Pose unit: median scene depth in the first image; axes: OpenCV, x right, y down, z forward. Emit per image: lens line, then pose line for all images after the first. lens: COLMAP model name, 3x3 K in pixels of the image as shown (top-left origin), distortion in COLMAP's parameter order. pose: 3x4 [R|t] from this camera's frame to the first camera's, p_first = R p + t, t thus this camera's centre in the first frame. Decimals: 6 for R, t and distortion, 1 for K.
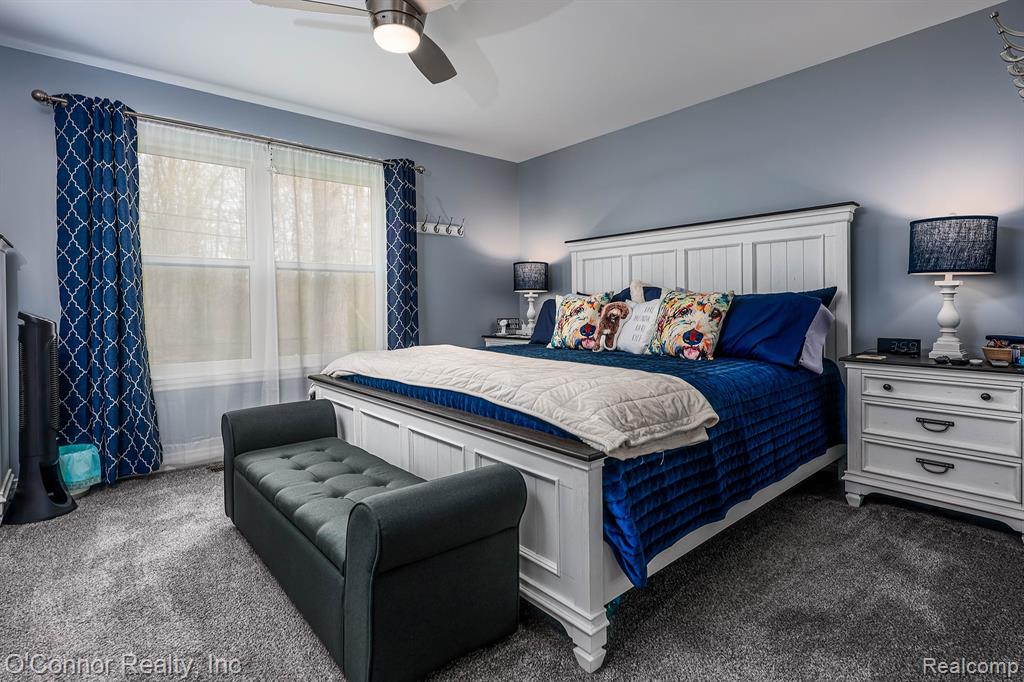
lens RADIAL K [[511.8, 0, 511.6], [0, 511.8, 307.5], [0, 0, 1]] dist [0.001303, -0.000215]
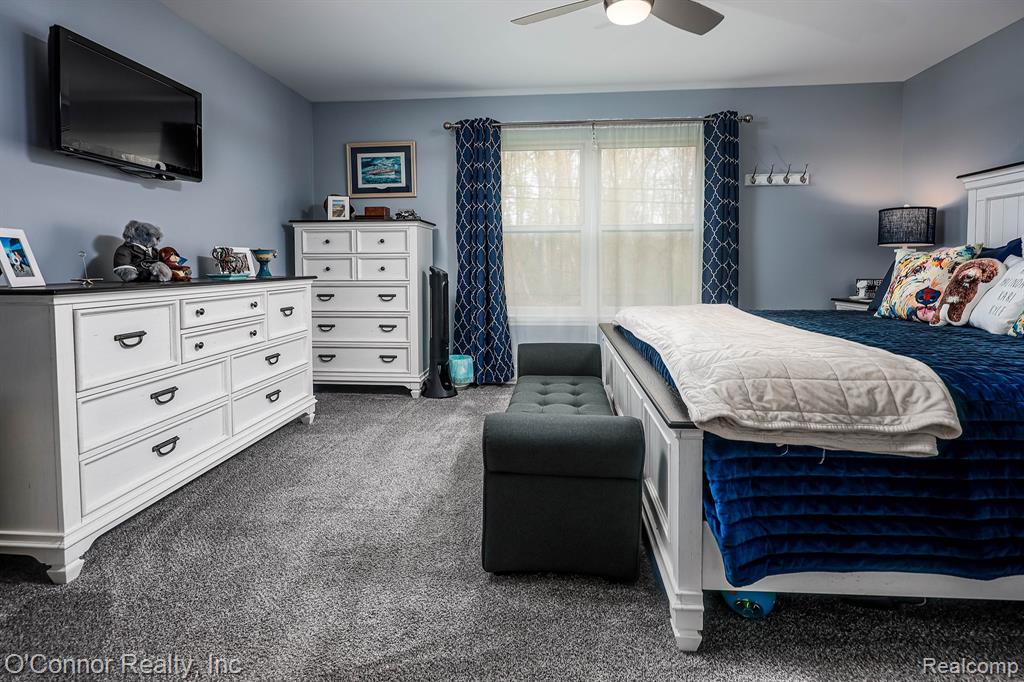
lens RADIAL K [[497.6, 0, 516.1], [0, 497.6, 282.5], [0, 0, 1]] dist [0.001120, -0.000033]
pose [[0.711376, 0.029517, -0.702192, 0.239720], [-0.004621, 0.999293, 0.037325, -0.000383], [0.702797, -0.023307, 0.711009, 0.061627]]
